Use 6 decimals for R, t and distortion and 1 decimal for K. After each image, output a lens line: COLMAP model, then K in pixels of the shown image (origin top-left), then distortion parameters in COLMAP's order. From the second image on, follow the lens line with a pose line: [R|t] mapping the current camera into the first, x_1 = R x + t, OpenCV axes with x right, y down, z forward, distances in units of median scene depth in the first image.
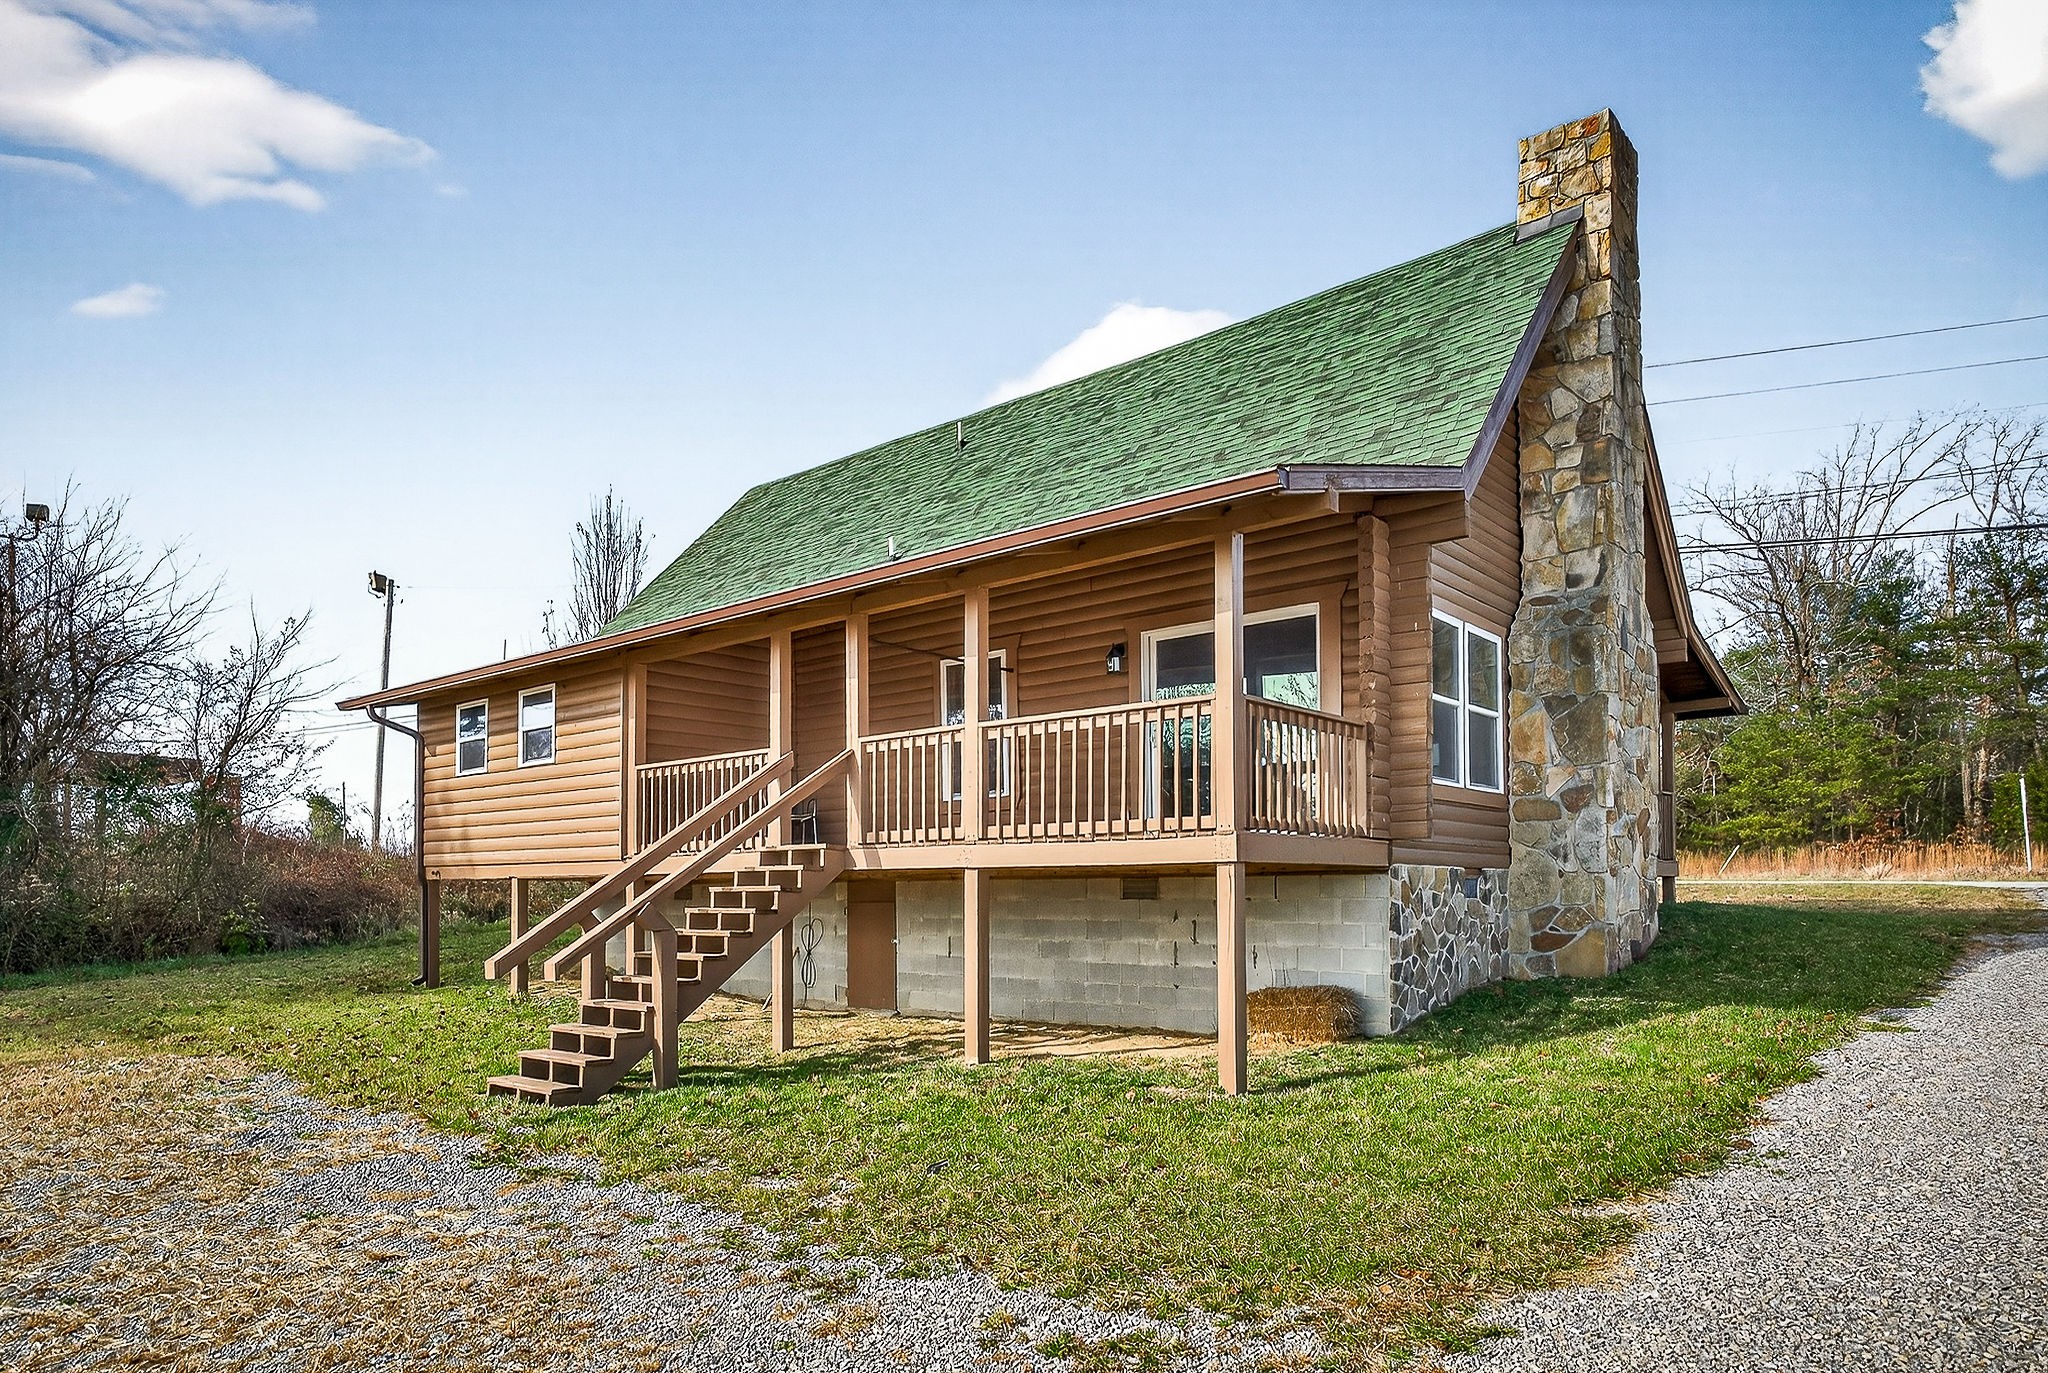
lens RADIAL K [[1261.7, 0, 981.9], [0, 1261.7, 791.2], [0, 0, 1]] dist [0.007886, 0.000003]
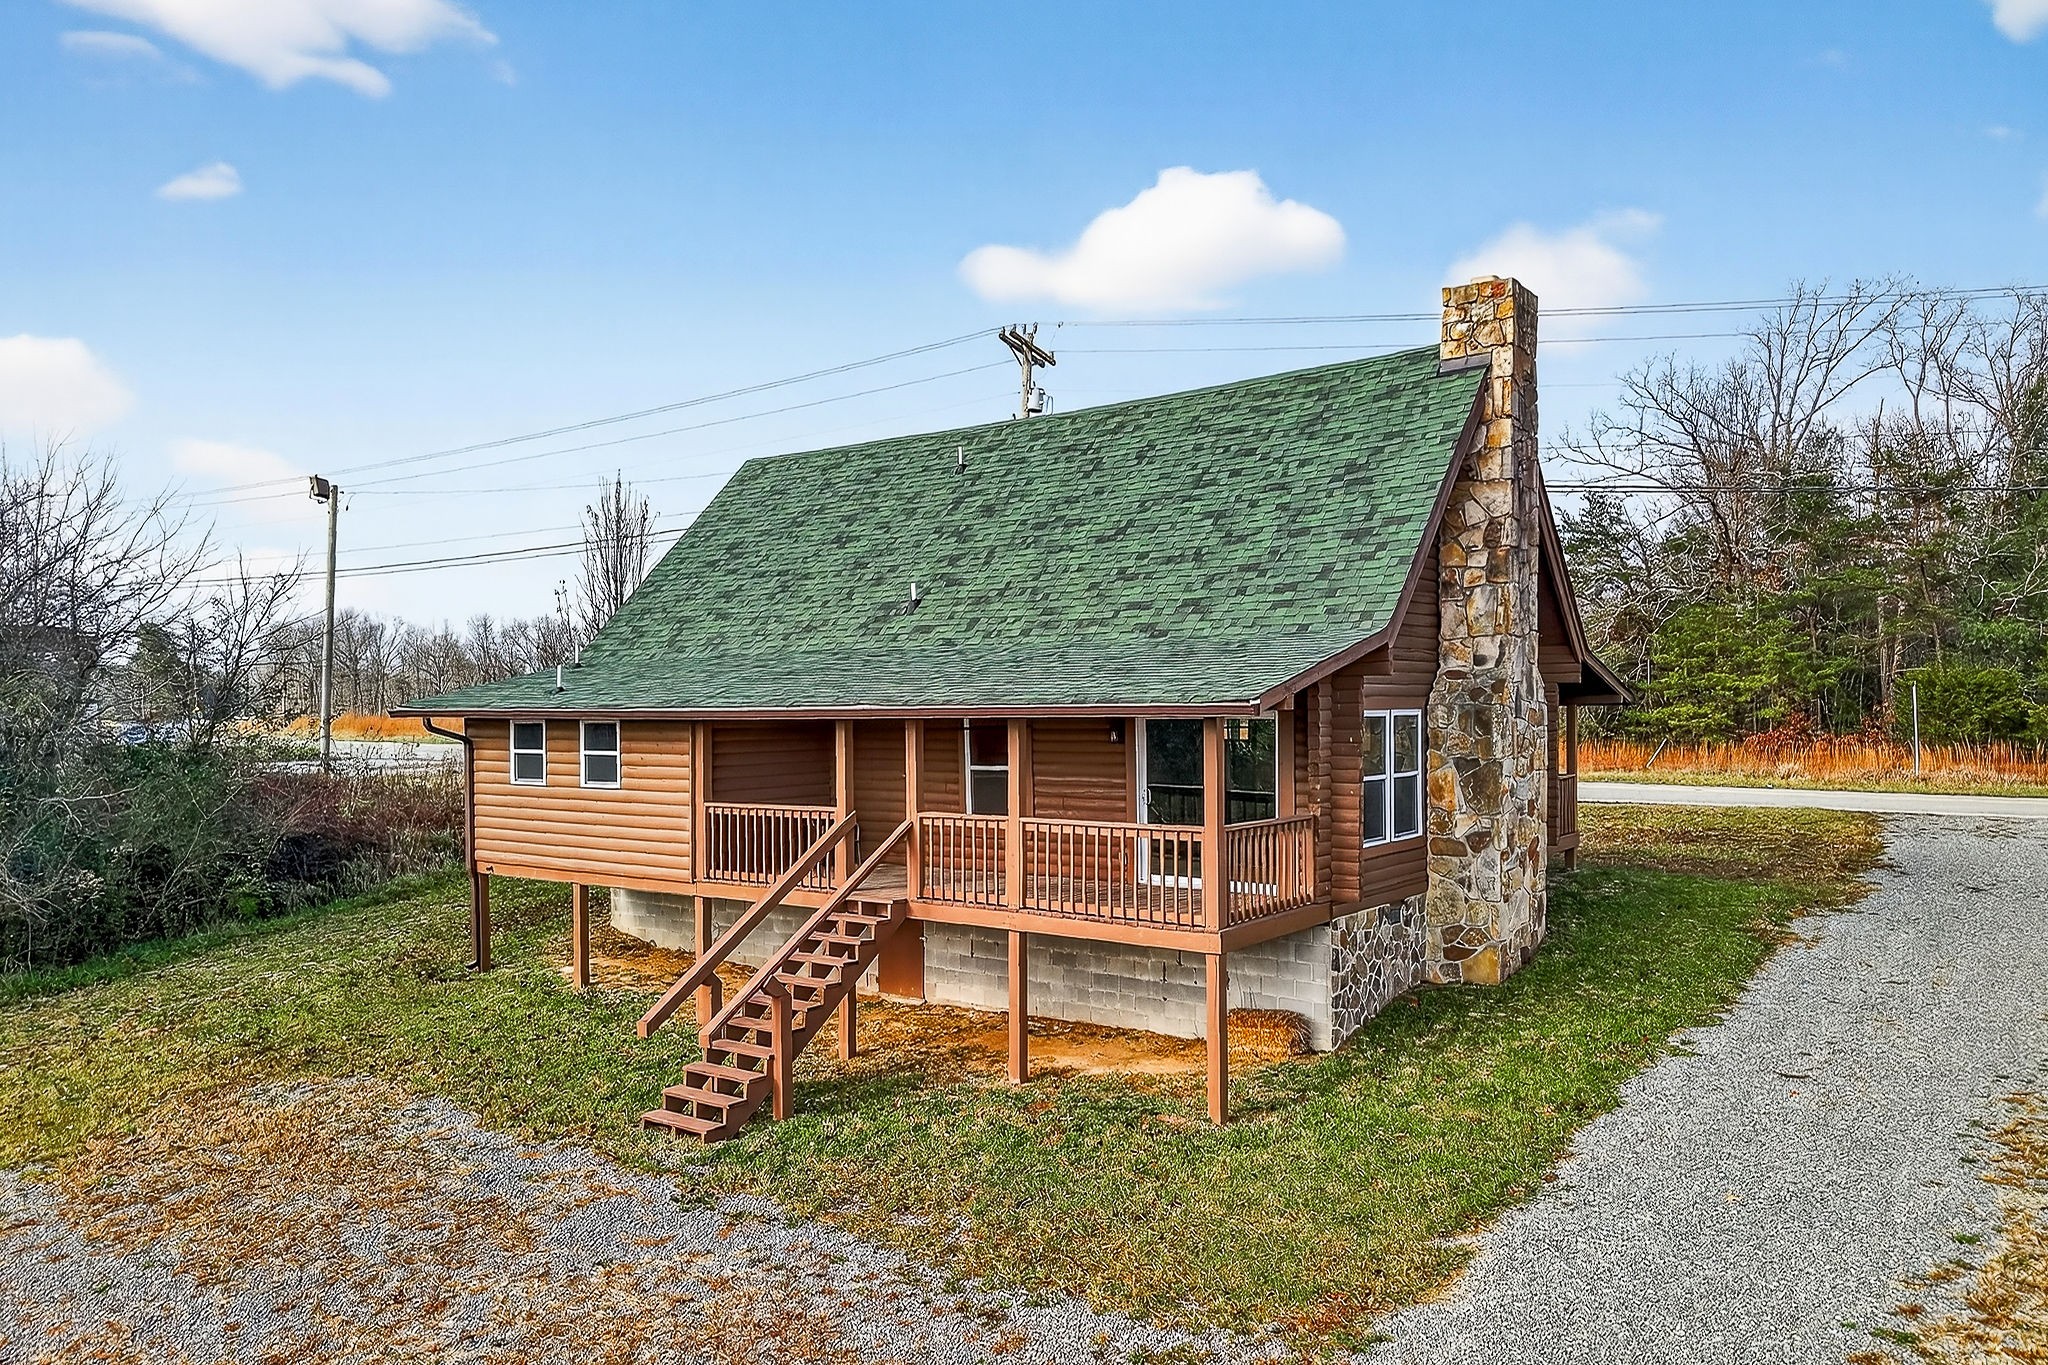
lens RADIAL K [[1383.8, 0, 1018.8], [0, 1383.8, 658.6], [0, 0, 1]] dist [0.074678, -0.100729]
pose [[0.996615, -0.005915, 0.082003, -0.097209], [0.002290, 0.999019, 0.044220, -0.230418], [-0.082184, -0.043883, 0.995651, -0.331005]]
